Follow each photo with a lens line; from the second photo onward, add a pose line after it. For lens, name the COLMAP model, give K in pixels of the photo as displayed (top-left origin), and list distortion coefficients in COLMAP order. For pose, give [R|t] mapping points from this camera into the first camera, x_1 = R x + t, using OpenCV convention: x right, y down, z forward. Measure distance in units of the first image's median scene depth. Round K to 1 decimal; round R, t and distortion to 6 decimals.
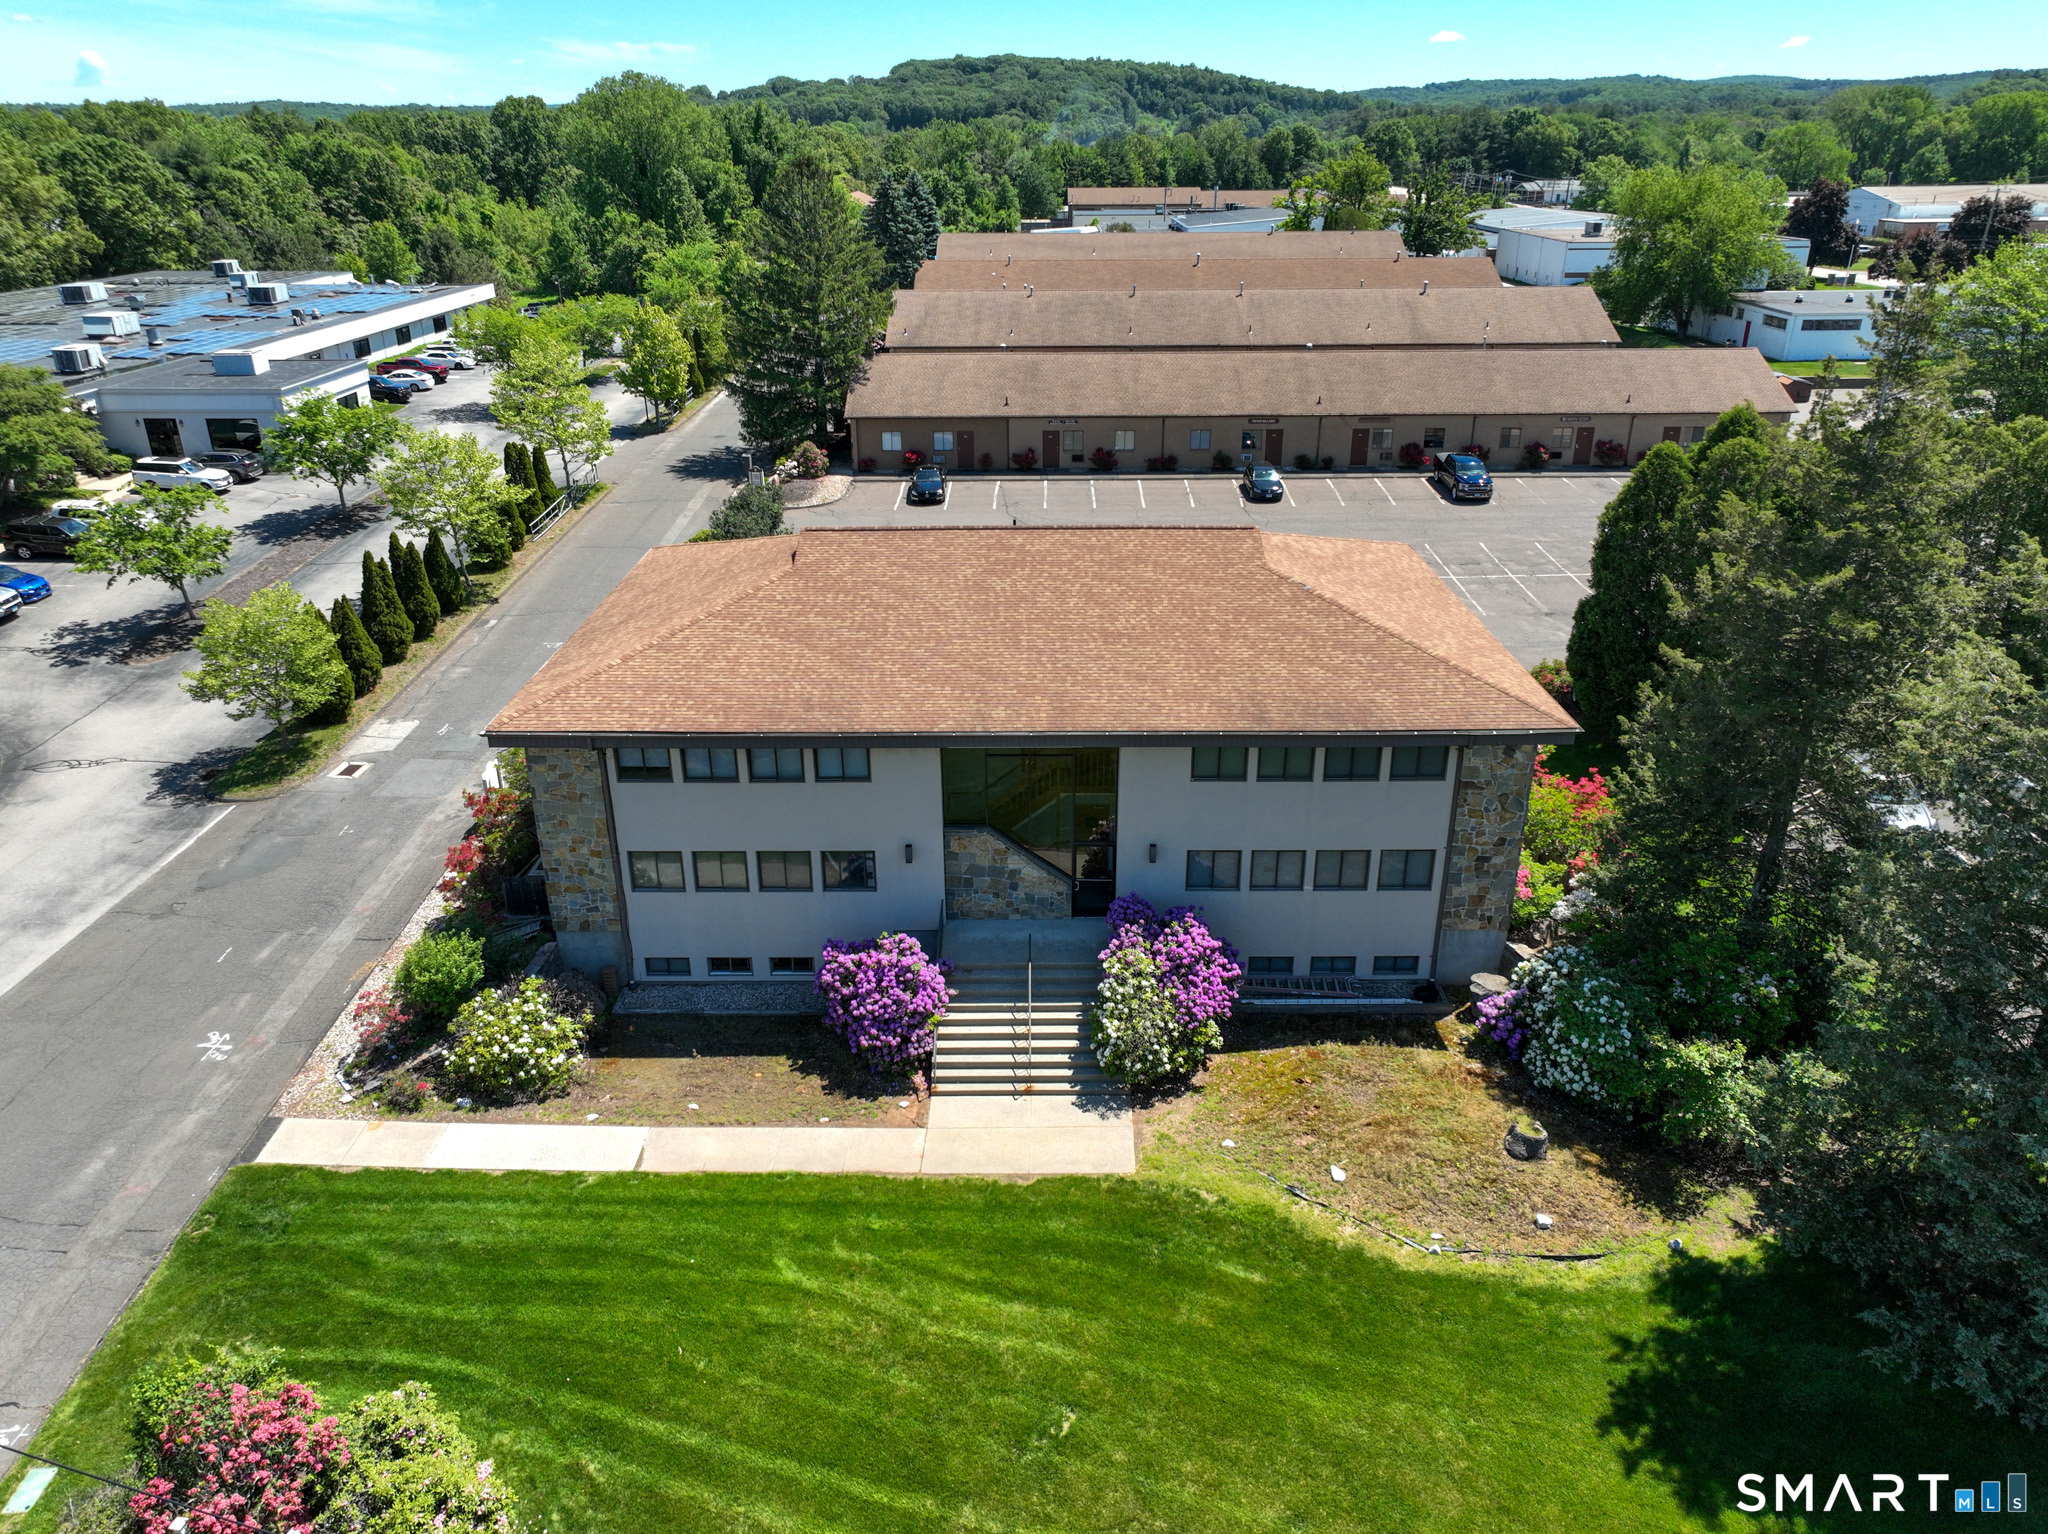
lens RADIAL K [[1431.4, 0, 1023.7], [0, 1431.4, 764.3], [0, 0, 1]] dist [0.006086, 0.006479]
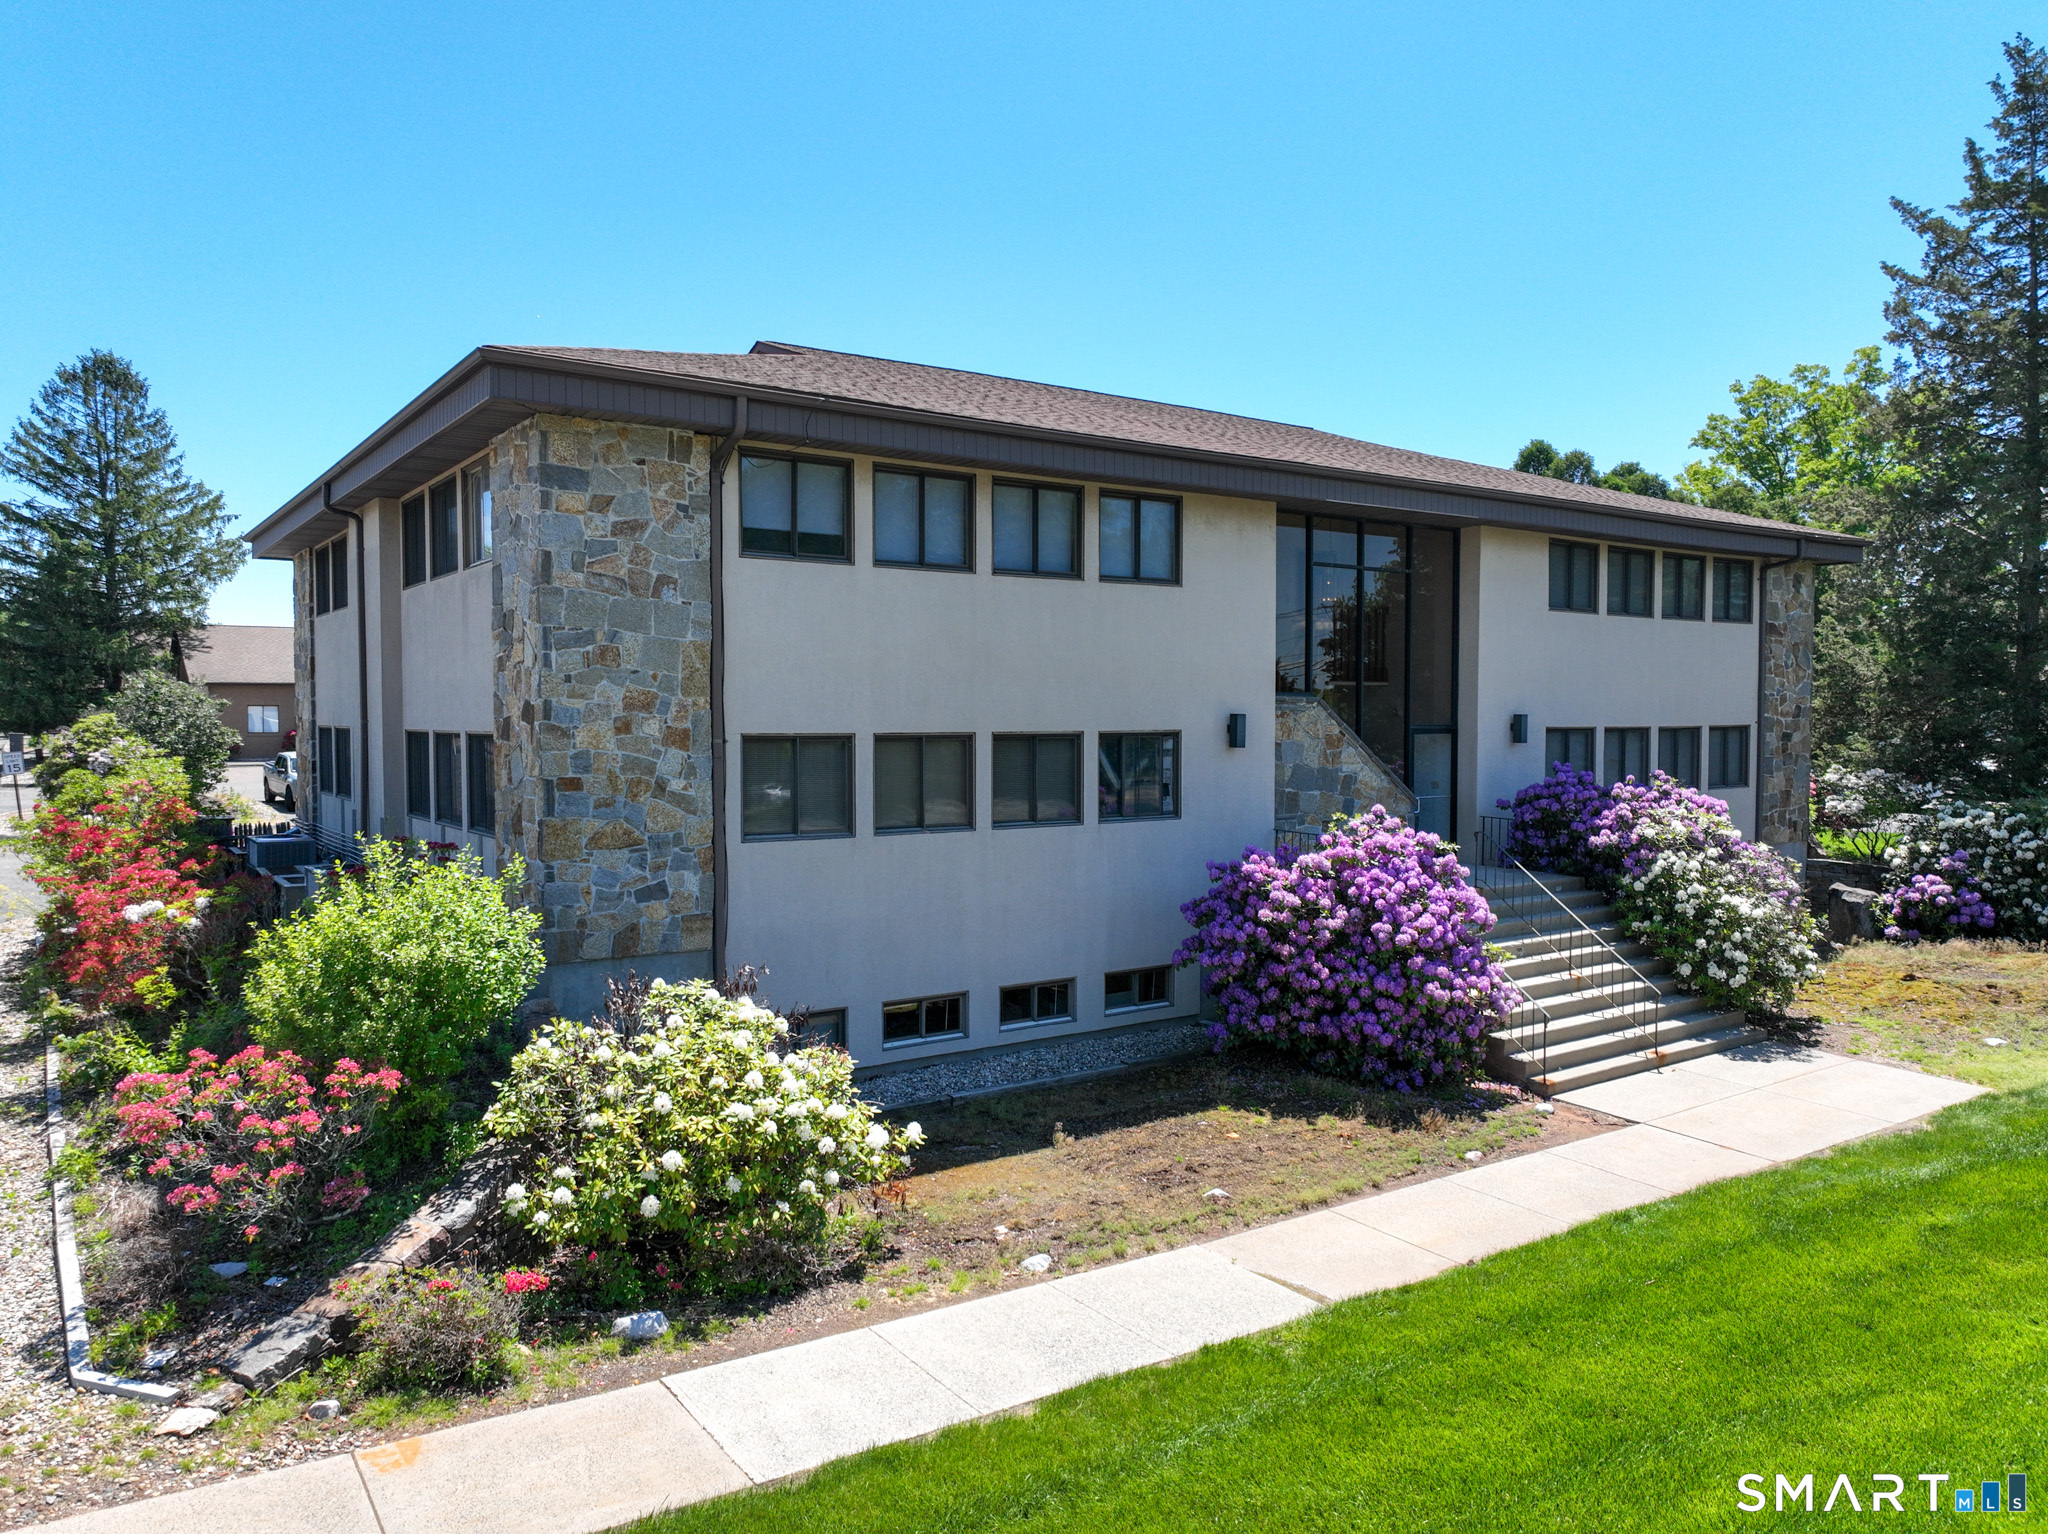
lens RADIAL K [[1435.1, 0, 1024.4], [0, 1435.1, 765.1], [0, 0, 1]] dist [0.003136, 0.010359]
pose [[0.817764, -0.015792, 0.575336, -0.459317], [0.226826, 0.927564, -0.296942, 0.217831], [-0.528972, 0.373330, 0.762111, 0.639376]]
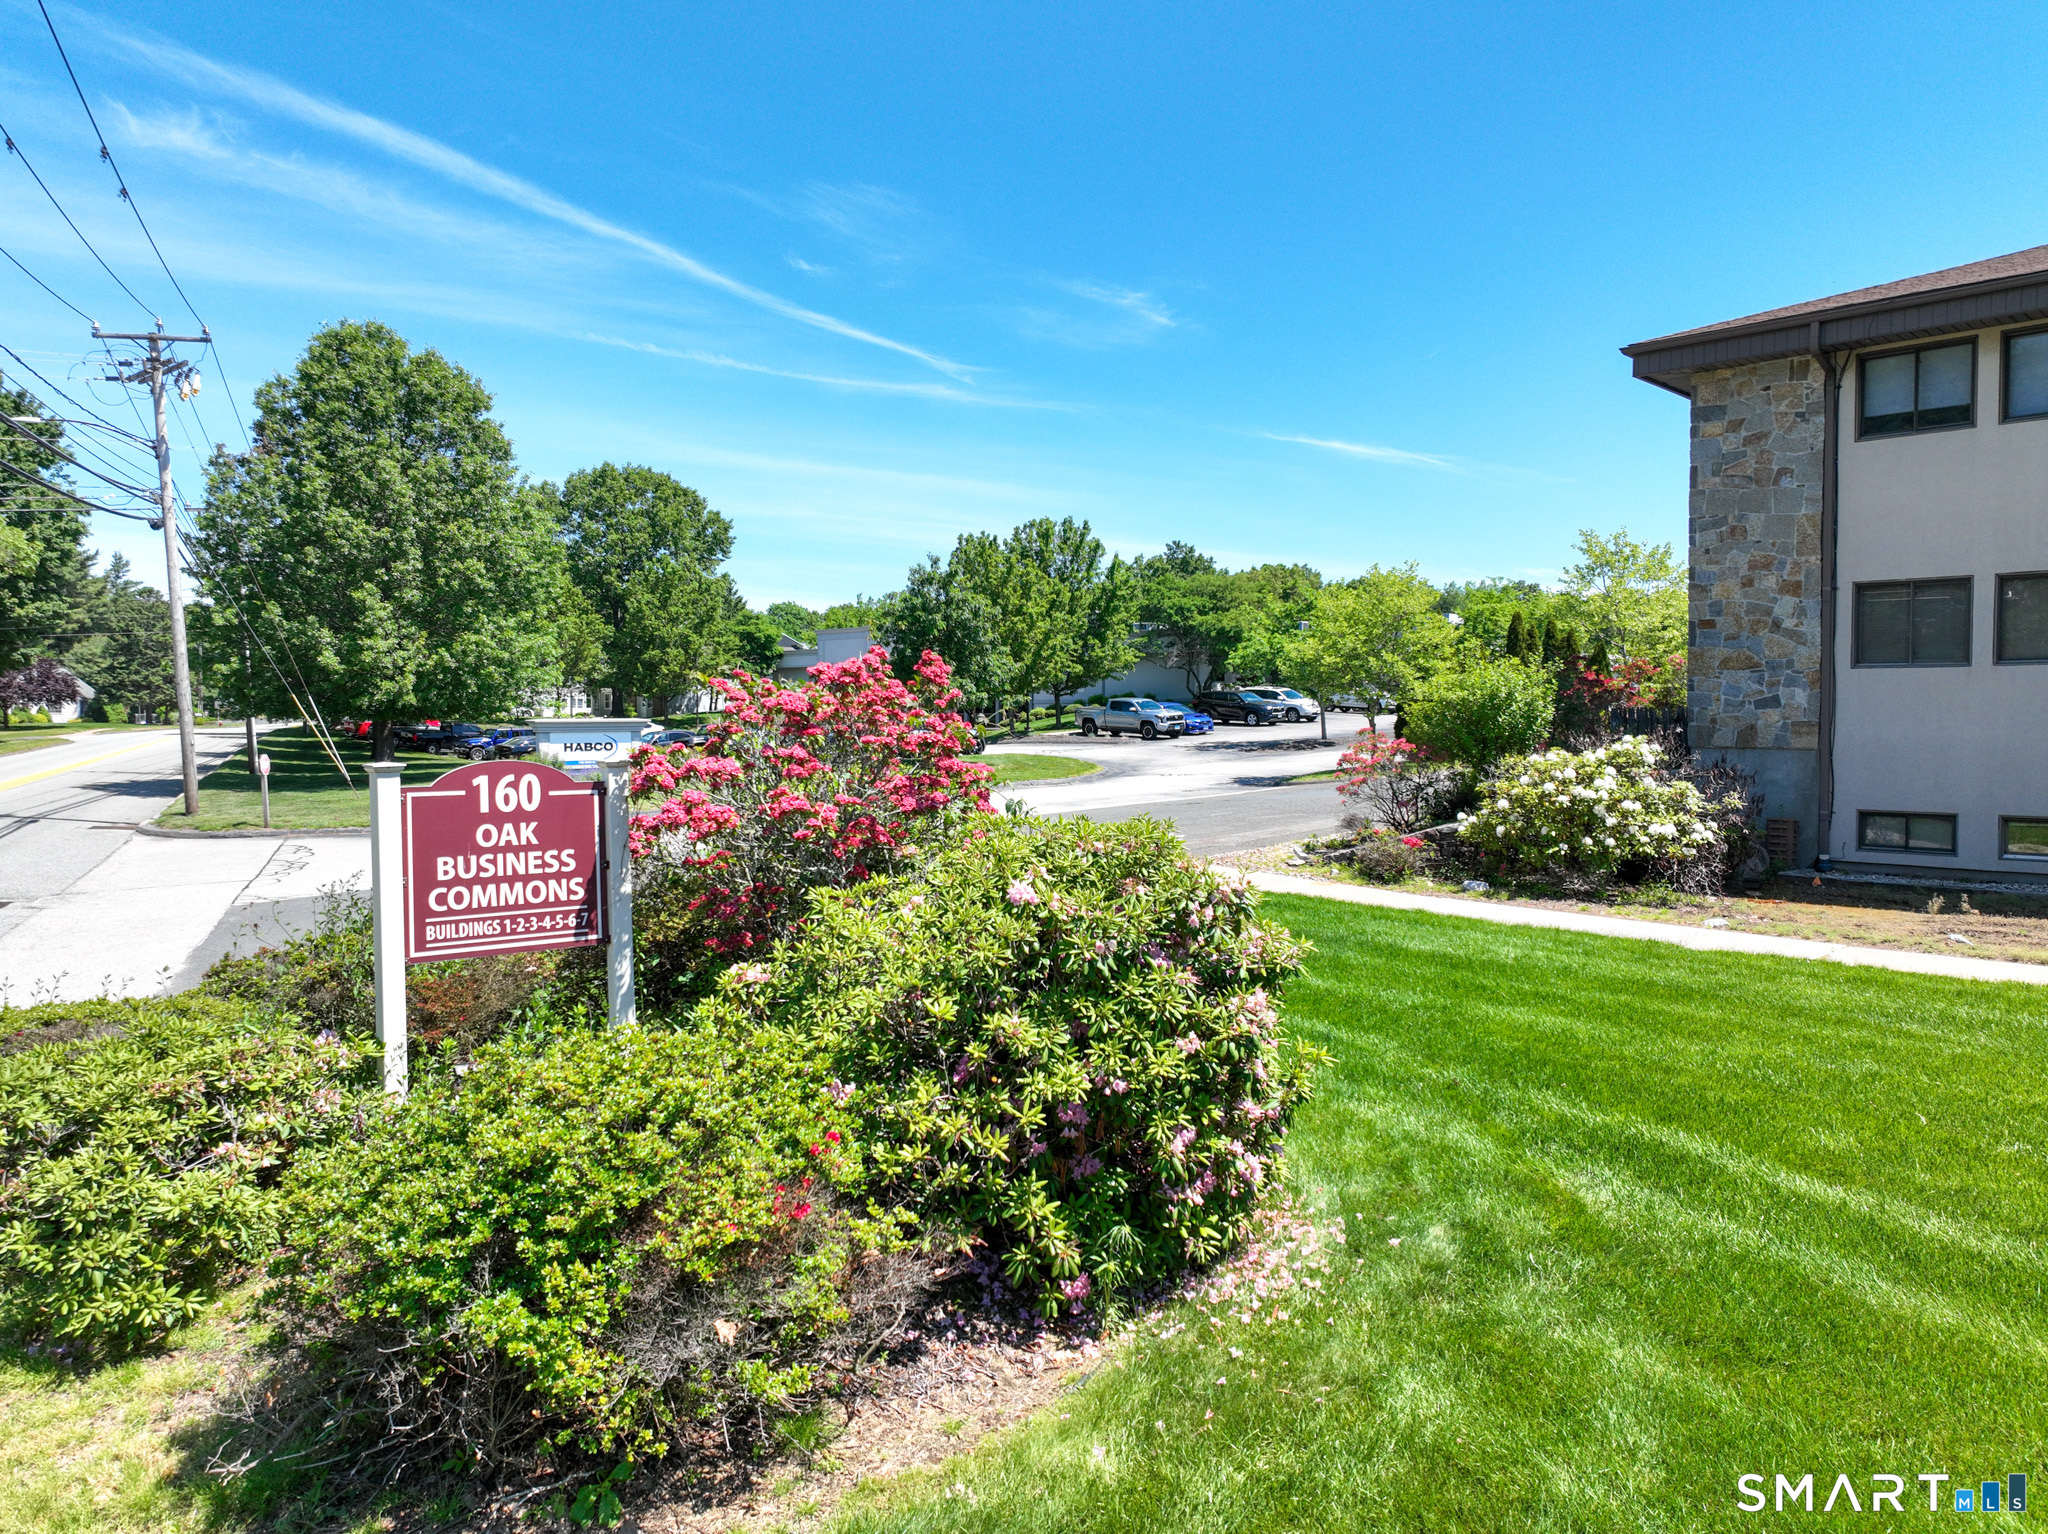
lens RADIAL K [[1449.1, 0, 1020.3], [0, 1449.1, 787.5], [0, 0, 1]] dist [0.086217, -0.121082]
pose [[0.718312, 0.031650, -0.695001, -0.115030], [-0.272190, 0.932123, -0.238871, 0.356116], [0.640266, 0.360756, 0.678170, 0.452621]]
